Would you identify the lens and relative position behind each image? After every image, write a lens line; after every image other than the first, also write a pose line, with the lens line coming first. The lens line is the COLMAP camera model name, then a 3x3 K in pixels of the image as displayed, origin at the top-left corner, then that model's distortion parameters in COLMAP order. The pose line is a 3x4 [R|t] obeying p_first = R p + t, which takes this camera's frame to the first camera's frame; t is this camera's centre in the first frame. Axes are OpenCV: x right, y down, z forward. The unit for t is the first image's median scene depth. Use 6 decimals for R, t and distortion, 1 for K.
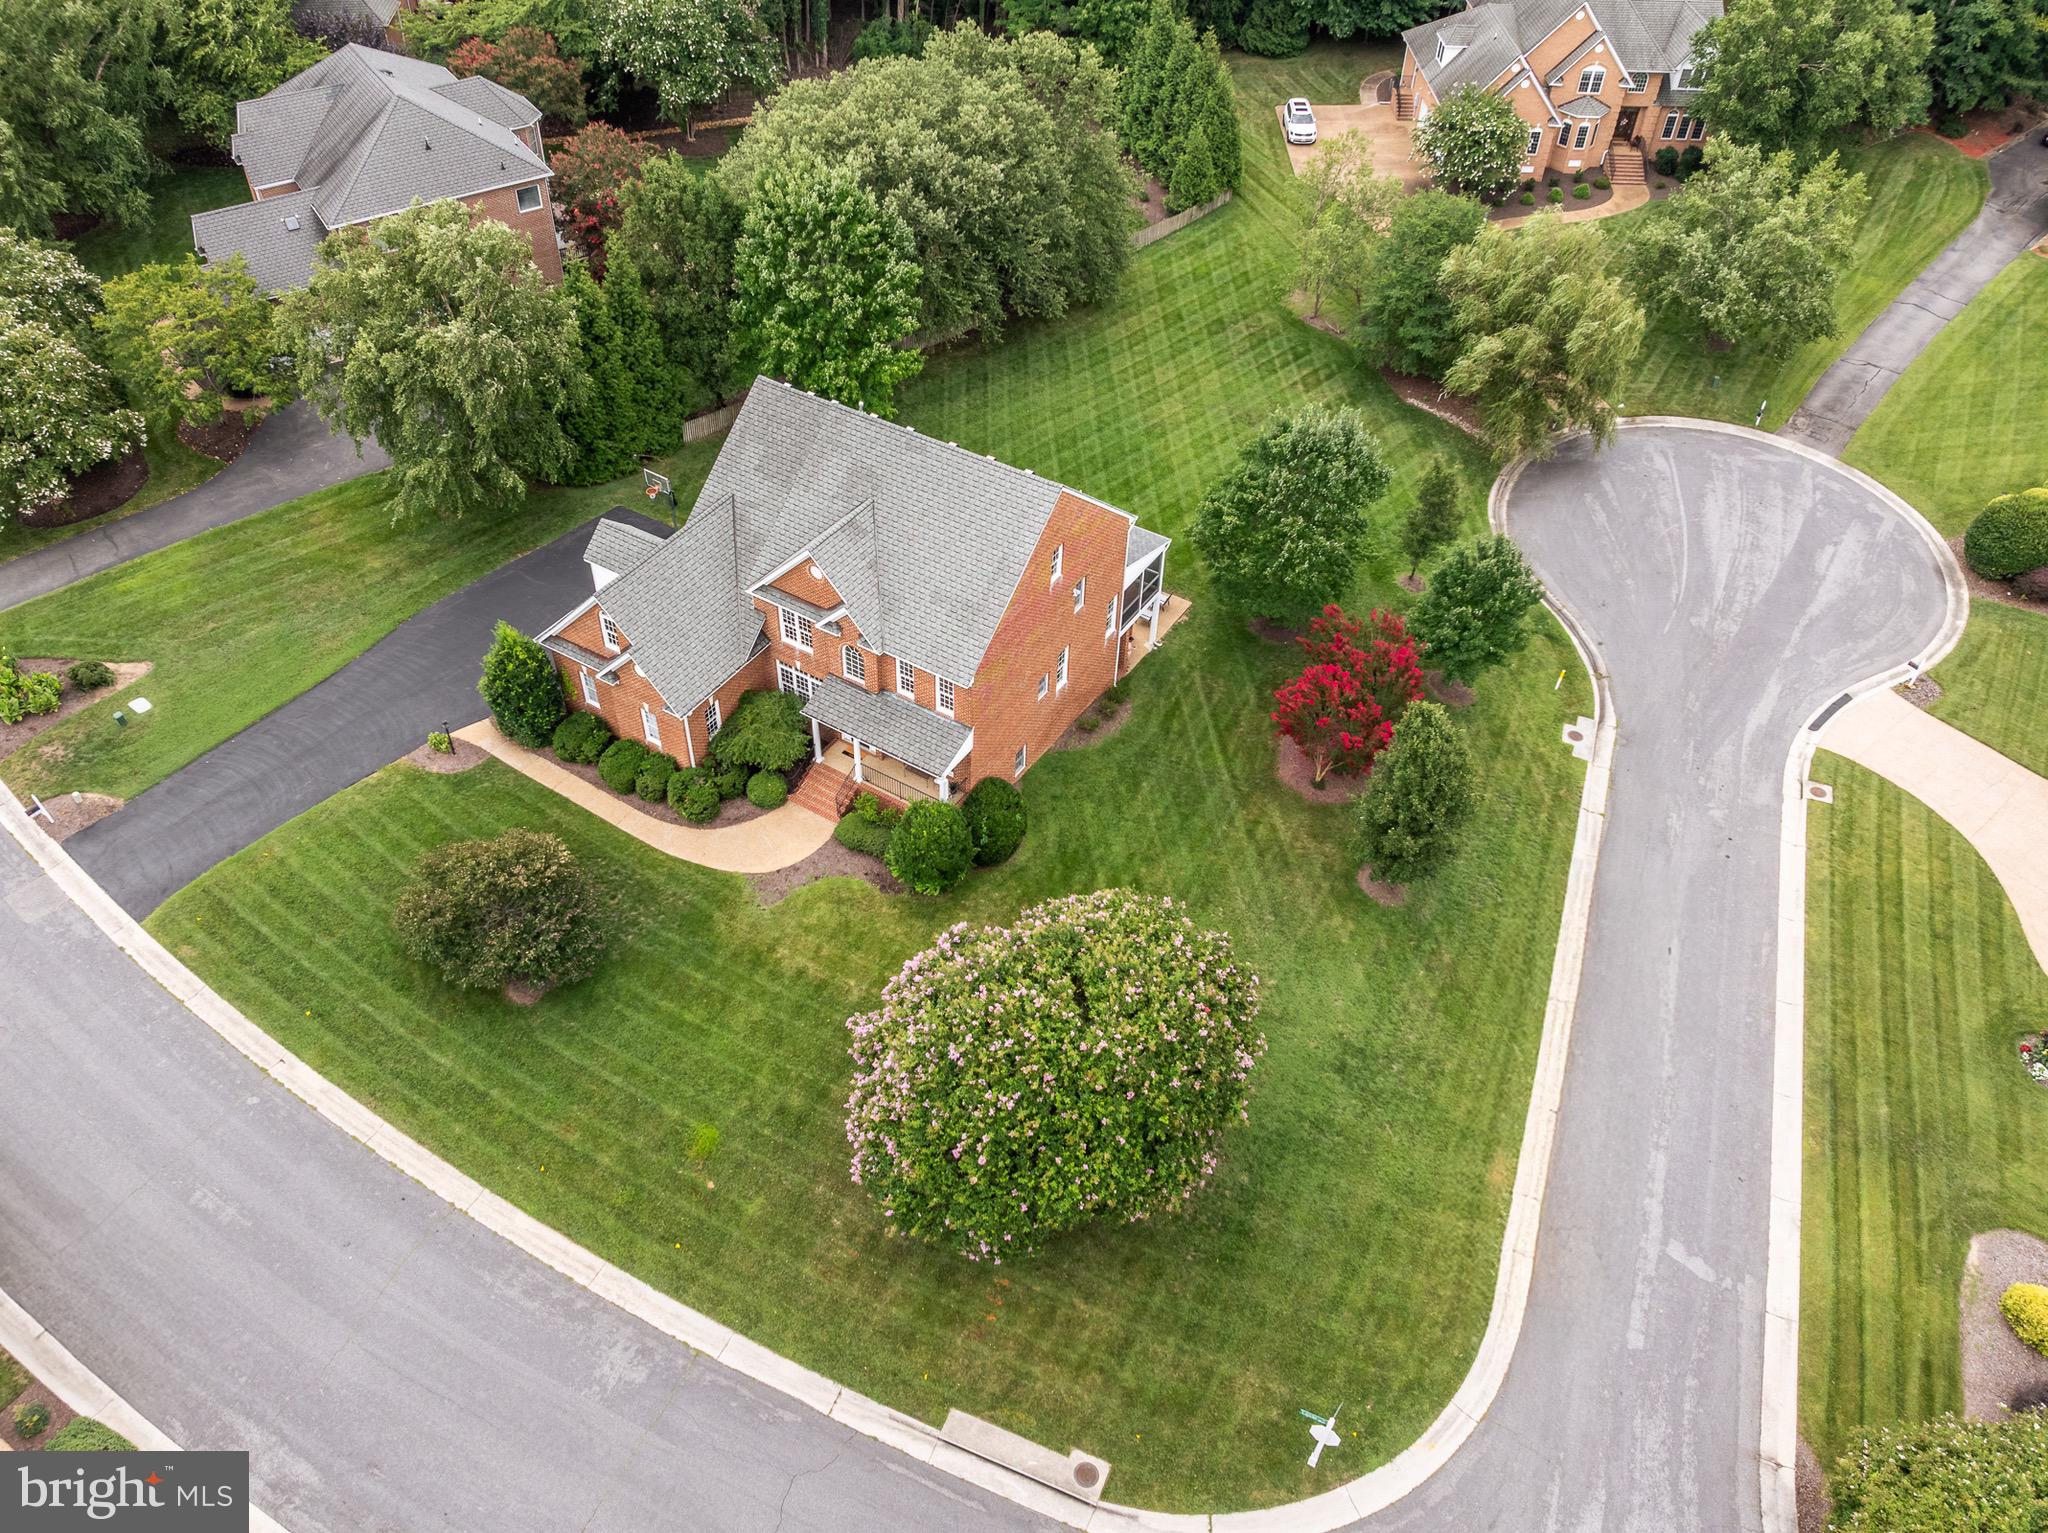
lens RADIAL K [[1461.9, 0, 1024.0], [0, 1461.9, 766.5], [0, 0, 1]] dist [-0.047627, -0.001521]
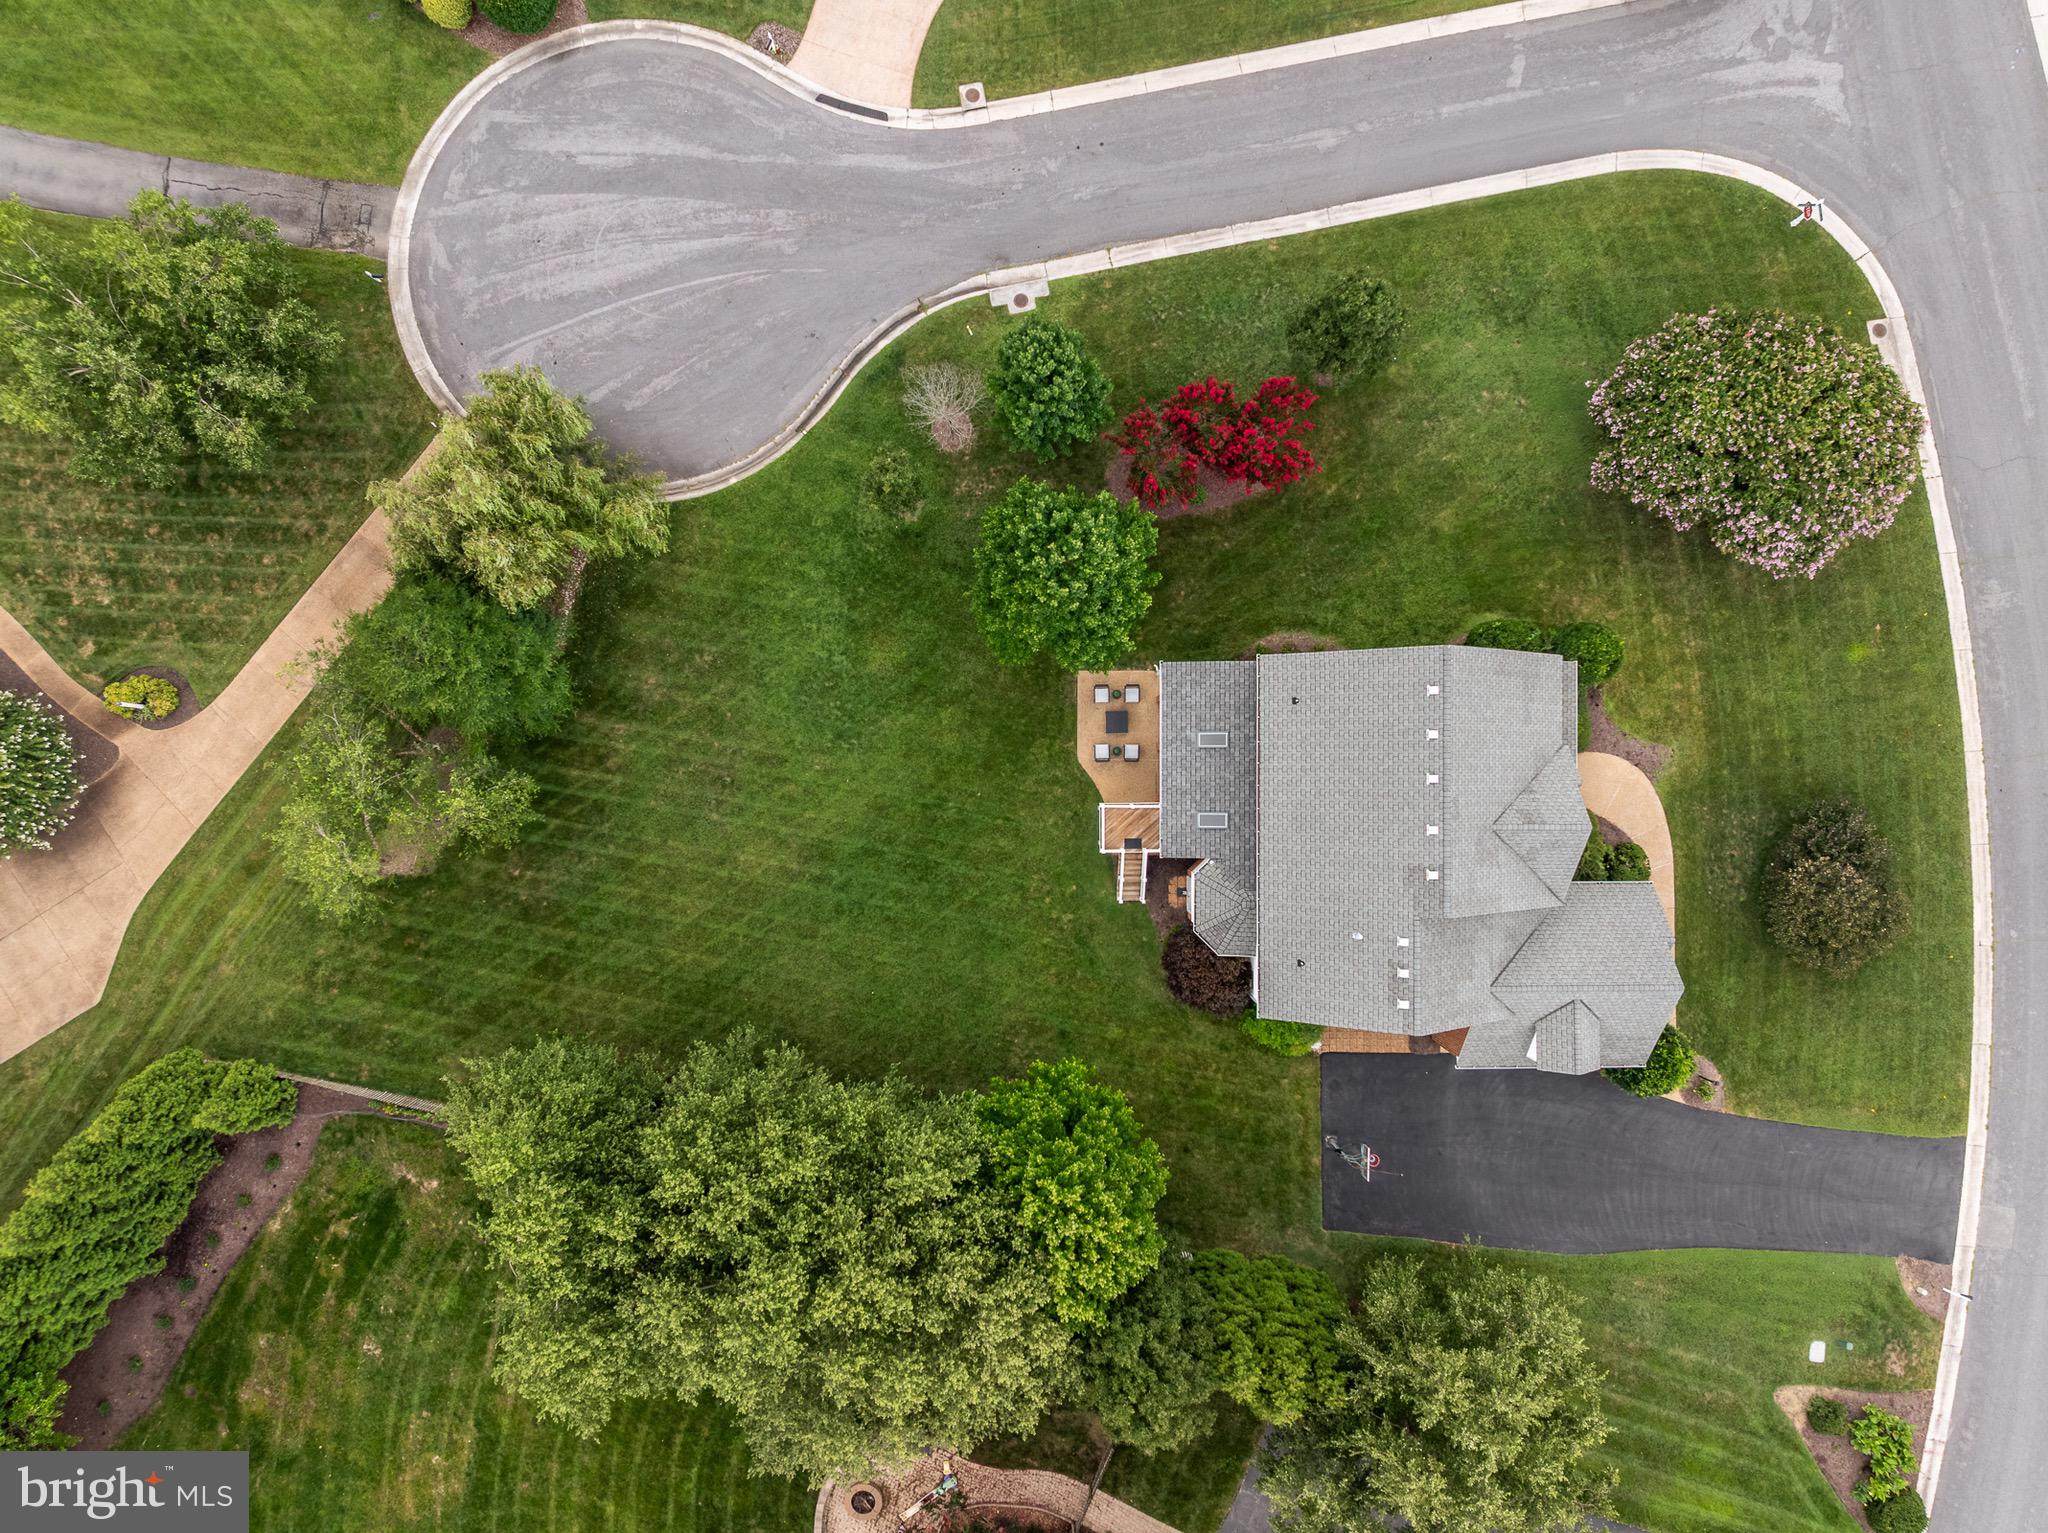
lens RADIAL K [[1461.9, 0, 1024.0], [0, 1461.9, 766.5], [0, 0, 1]] dist [-0.047627, -0.001521]
pose [[-0.527035, -0.849797, 0.008927, 0.074967], [0.613017, -0.372869, 0.696548, -0.904721], [-0.588595, 0.372577, 0.717455, 0.352988]]
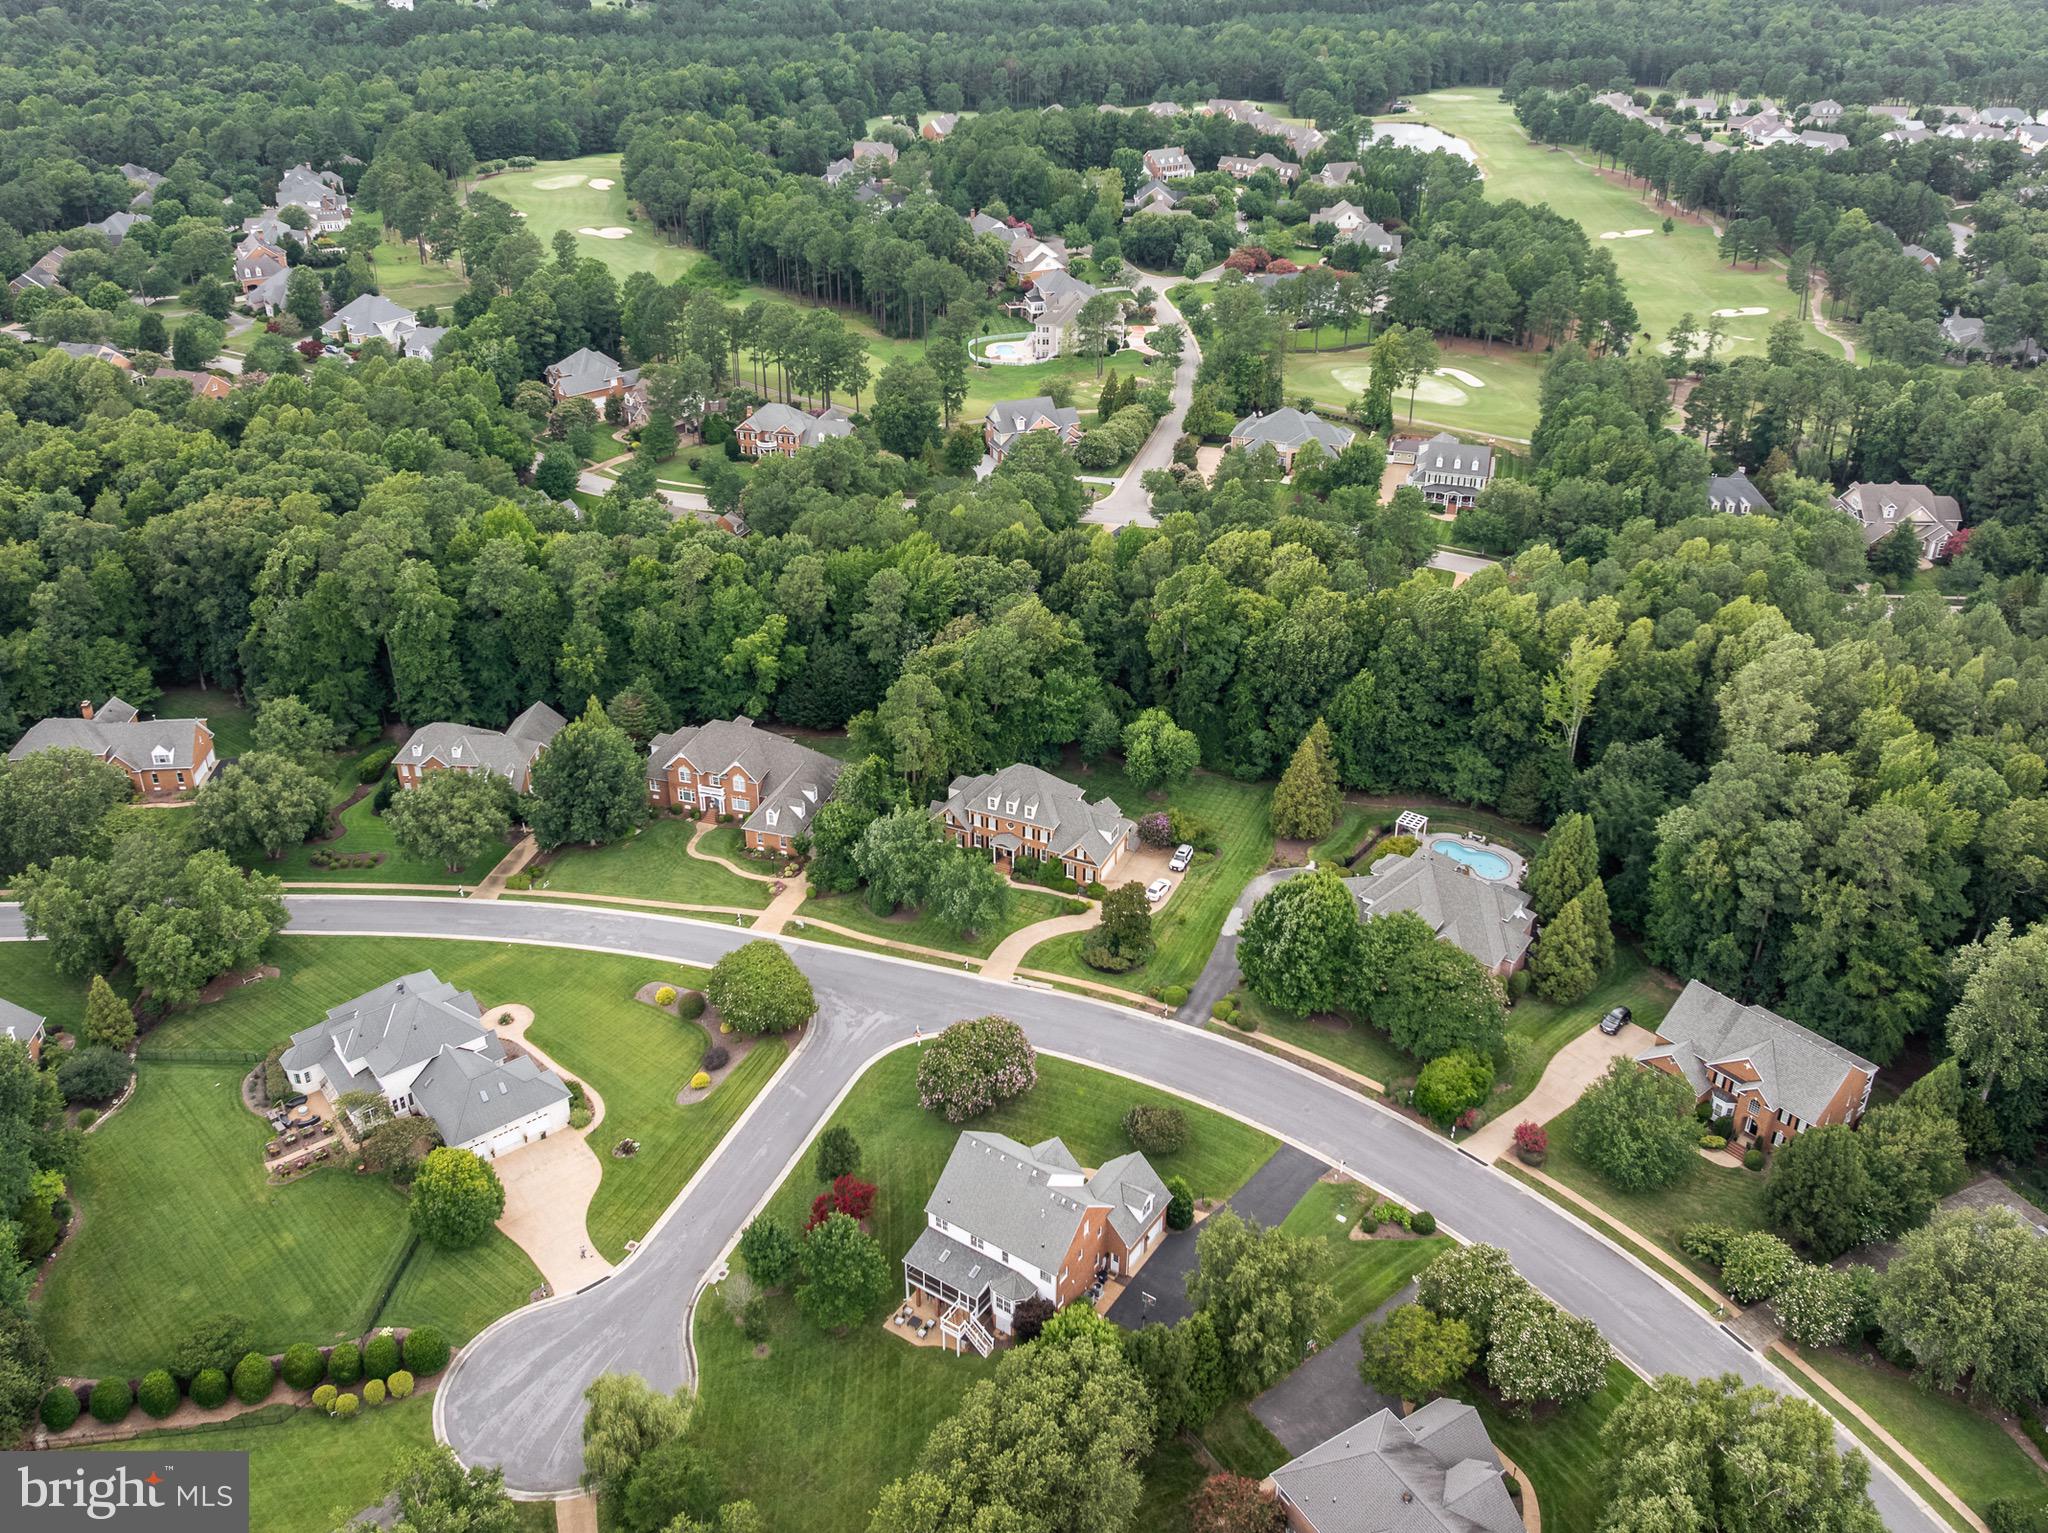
lens RADIAL K [[1461.9, 0, 1024.0], [0, 1461.9, 766.5], [0, 0, 1]] dist [-0.047627, -0.001521]
pose [[-0.999374, -0.021710, 0.027928, -0.120889], [0.023032, 0.199897, 0.979546, -2.323184], [-0.026849, 0.979576, -0.199271, 0.674160]]
